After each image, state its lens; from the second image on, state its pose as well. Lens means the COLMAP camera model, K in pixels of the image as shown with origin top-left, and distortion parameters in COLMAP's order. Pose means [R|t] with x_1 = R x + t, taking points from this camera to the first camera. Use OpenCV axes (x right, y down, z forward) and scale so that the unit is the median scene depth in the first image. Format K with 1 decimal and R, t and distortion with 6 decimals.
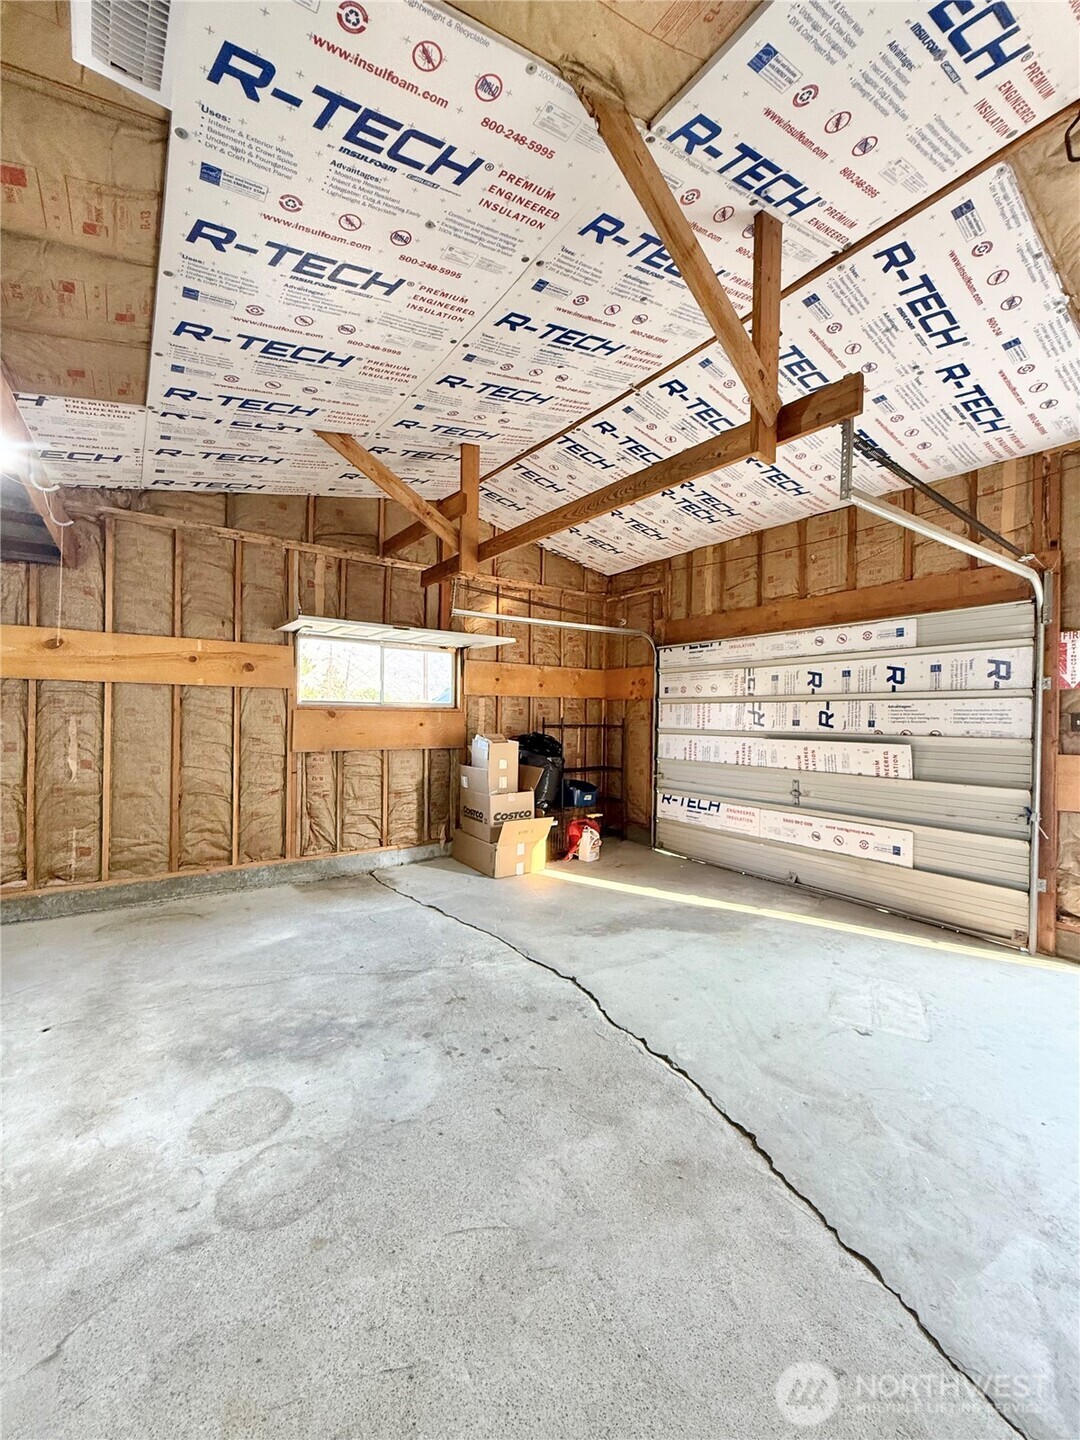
lens RADIAL K [[575.1, 0, 542.1], [0, 575.1, 719.6], [0, 0, 1]] dist [-0.002542, 0.001288]
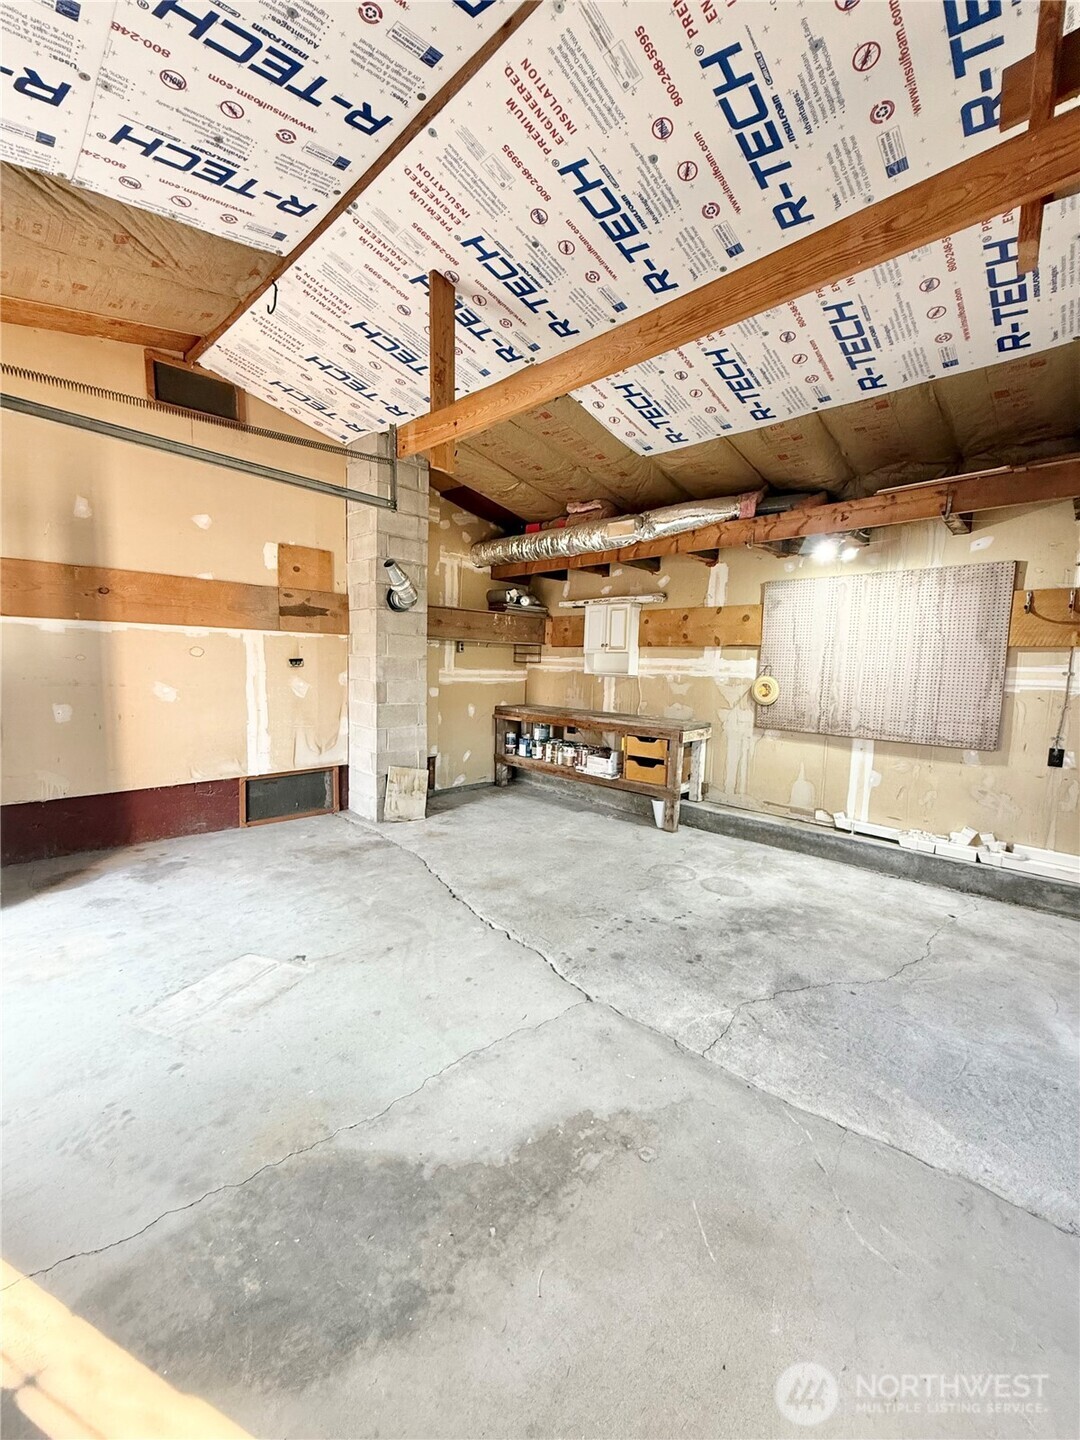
lens RADIAL K [[575.1, 0, 540.4], [0, 575.1, 720.2], [0, 0, 1]] dist [-0.002542, 0.001288]
pose [[-0.983680, -0.023131, -0.178437, 0.333607], [-0.042352, 0.993604, 0.104676, -0.013485], [0.174874, 0.110525, -0.978368, 2.110827]]
